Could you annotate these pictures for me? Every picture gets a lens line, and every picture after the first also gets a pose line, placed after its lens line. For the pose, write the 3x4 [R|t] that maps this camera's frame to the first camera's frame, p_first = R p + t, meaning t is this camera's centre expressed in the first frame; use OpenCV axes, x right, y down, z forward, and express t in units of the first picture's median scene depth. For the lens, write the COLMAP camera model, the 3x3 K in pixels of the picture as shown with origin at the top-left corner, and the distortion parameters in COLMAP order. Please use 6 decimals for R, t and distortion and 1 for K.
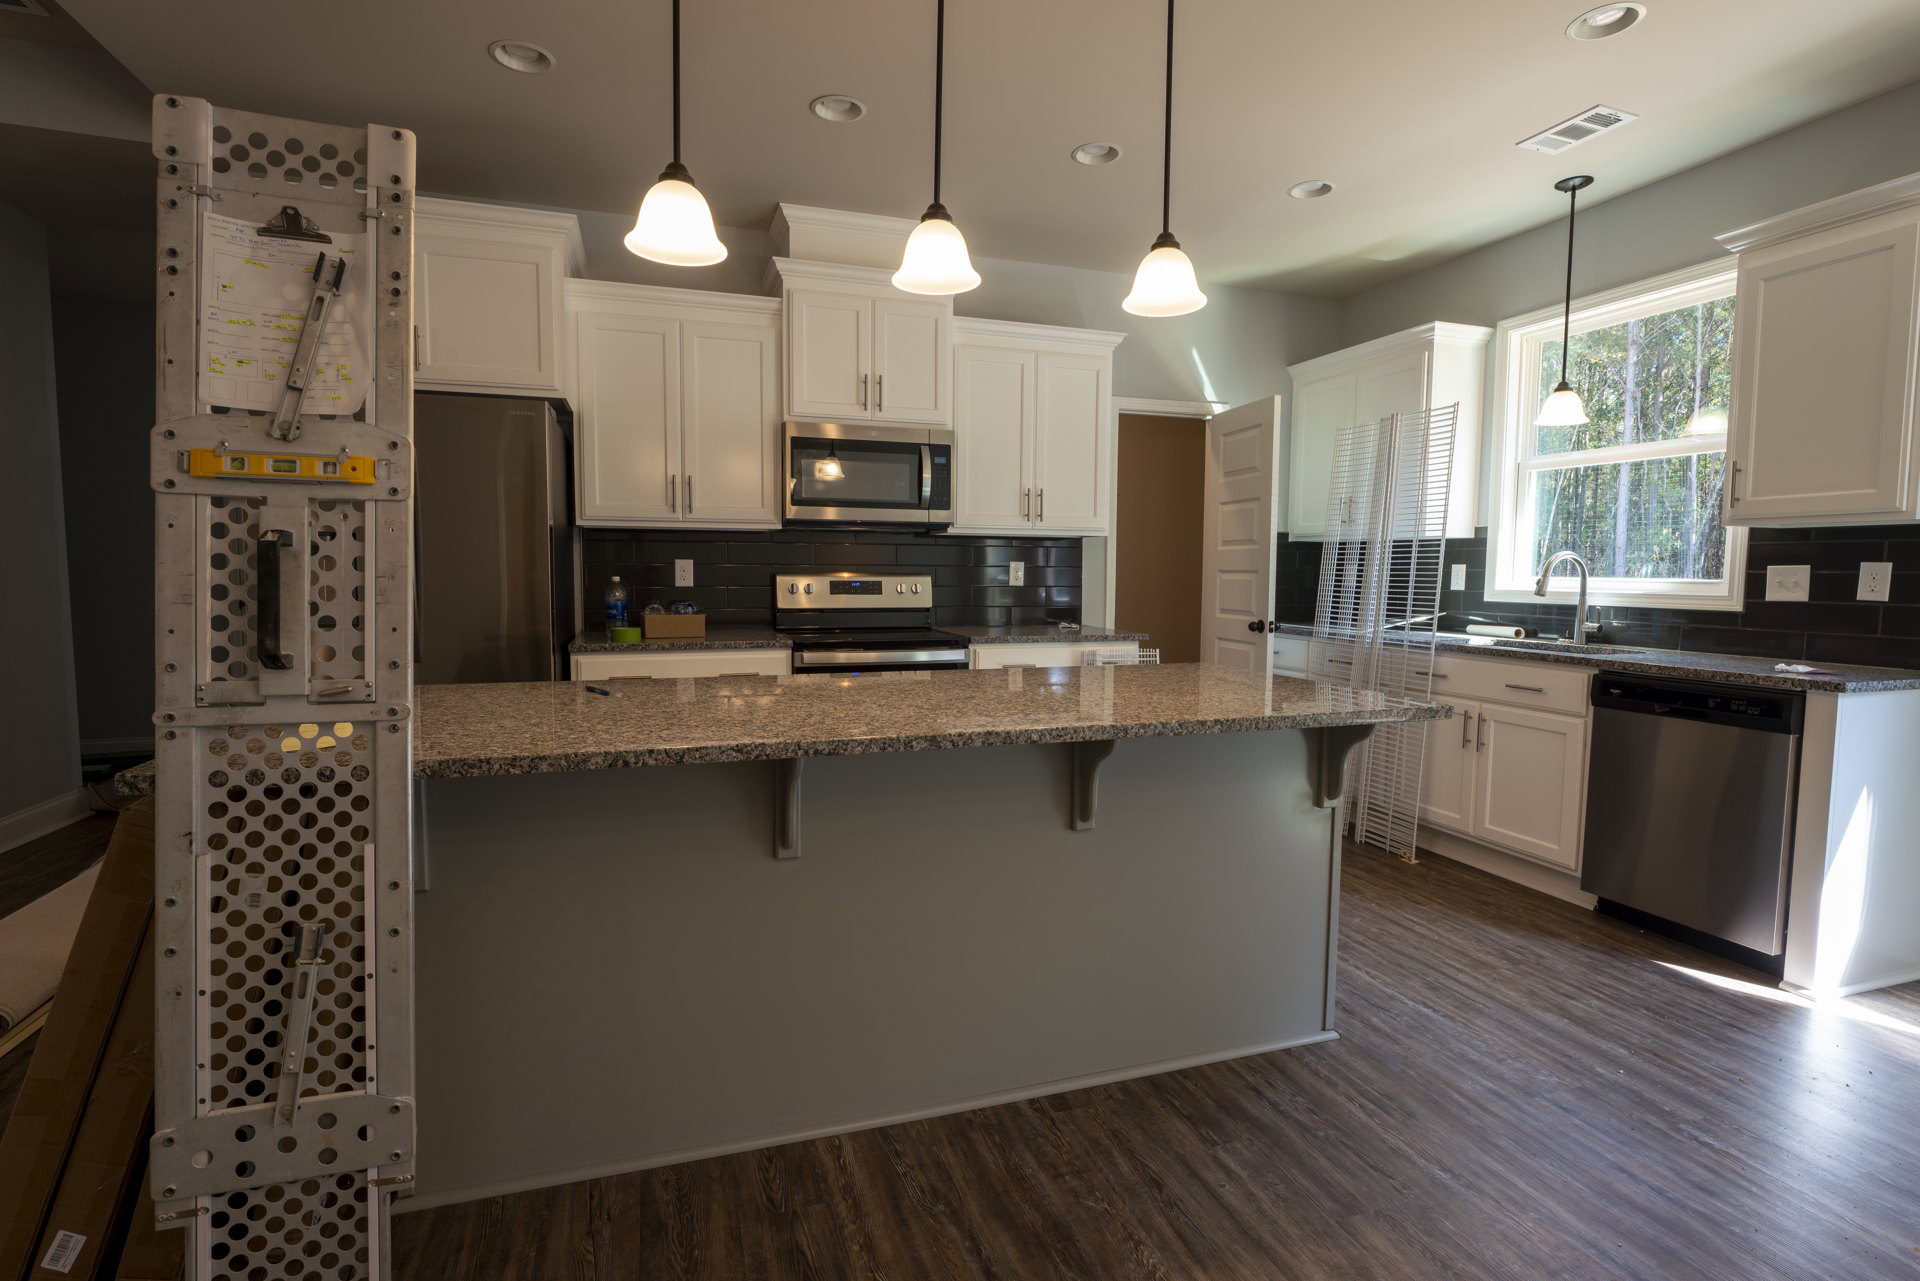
lens RADIAL K [[914.3, 0, 960.0], [0, 914.3, 640.5], [0, 0, 1]] dist [-0.003991, -0.000746]
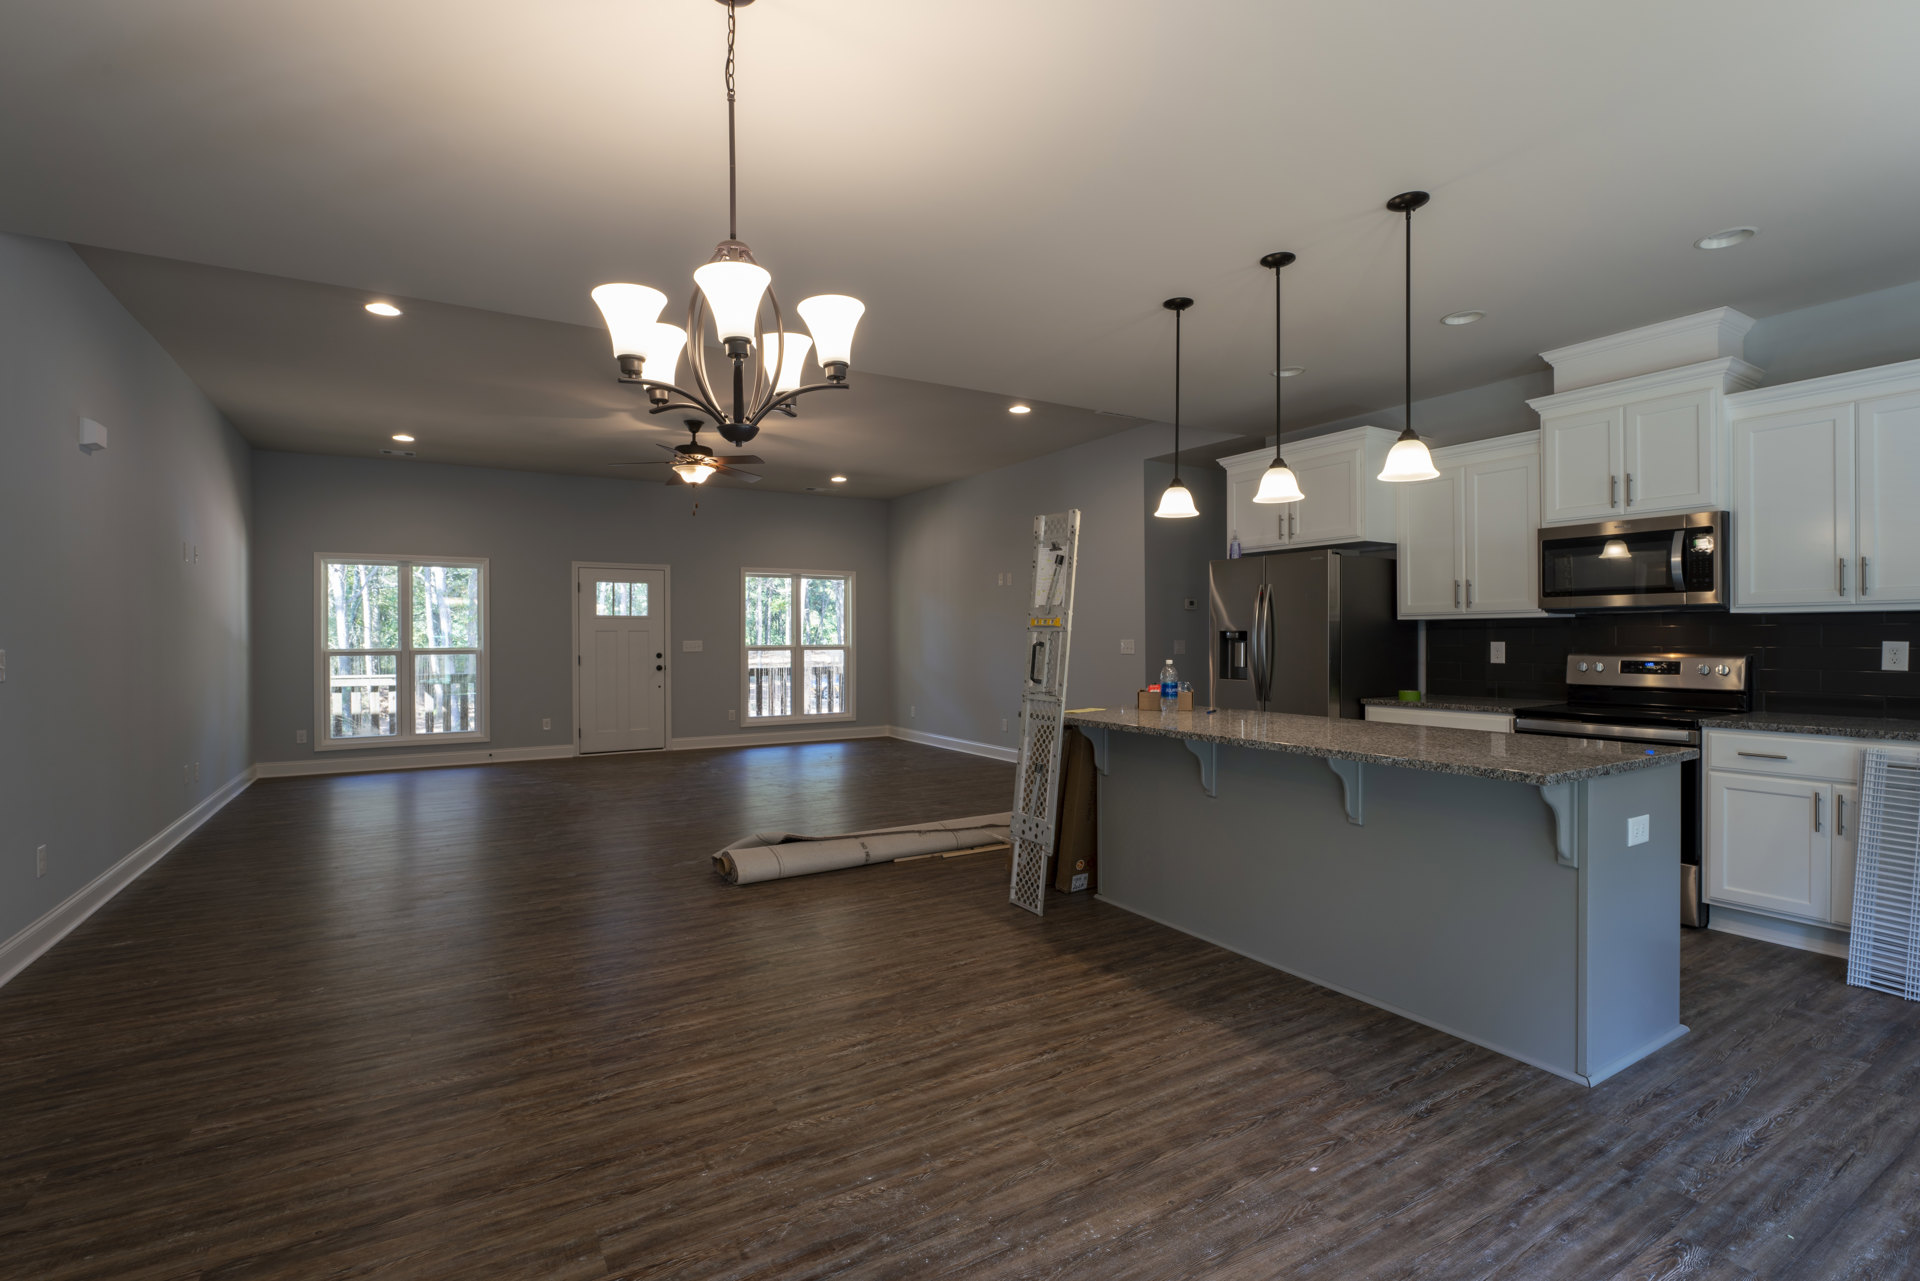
lens RADIAL K [[898.3, 0, 960.0], [0, 898.3, 640.5], [0, 0, 1]] dist [-0.001201, -0.000124]
pose [[0.219508, -0.005084, -0.975597, 1.158090], [-0.071041, 0.997248, -0.021181, -0.016767], [0.973021, 0.073957, 0.218543, -0.000158]]
